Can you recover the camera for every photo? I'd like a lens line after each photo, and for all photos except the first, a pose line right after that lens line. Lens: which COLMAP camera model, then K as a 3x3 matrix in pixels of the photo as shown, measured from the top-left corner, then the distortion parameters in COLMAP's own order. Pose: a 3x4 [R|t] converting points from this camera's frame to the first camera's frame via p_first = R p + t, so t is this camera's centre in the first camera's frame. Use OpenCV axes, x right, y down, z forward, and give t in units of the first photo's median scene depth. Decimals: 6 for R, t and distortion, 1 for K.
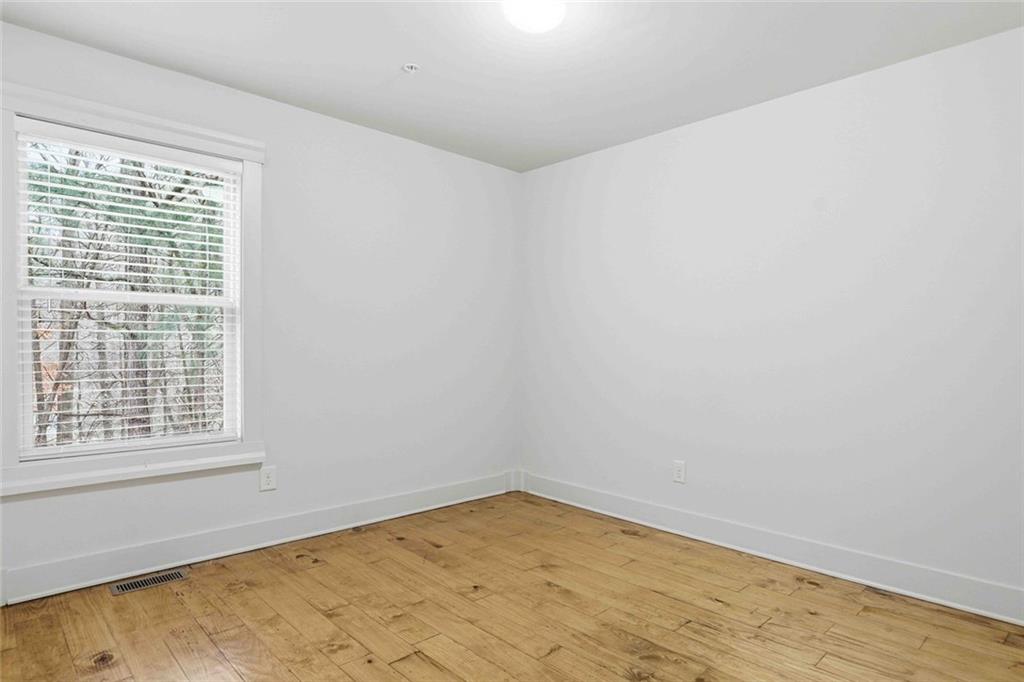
lens RADIAL K [[615.7, 0, 512.0], [0, 615.7, 341.0], [0, 0, 1]] dist [-0.006196, -0.000594]
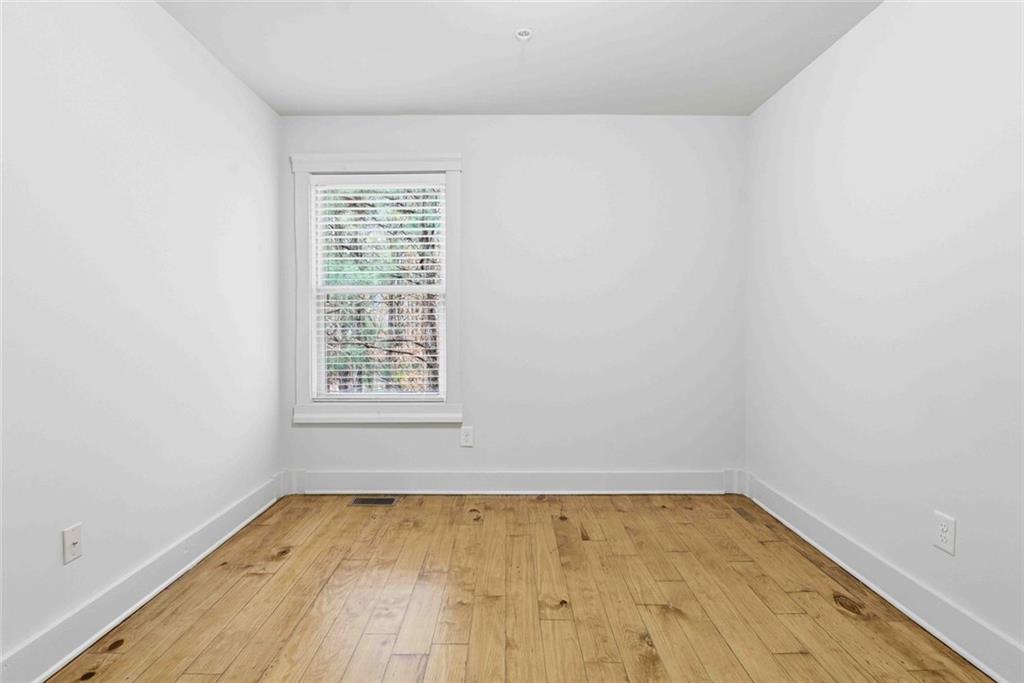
lens RADIAL K [[477.9, 0, 507.7], [0, 477.9, 322.3], [0, 0, 1]] dist [-0.015382, 0.000390]
pose [[0.715289, -0.011323, -0.698737, 0.310590], [0.012132, 0.999919, -0.003784, 0.009421], [0.698723, -0.005771, 0.715369, 0.417090]]
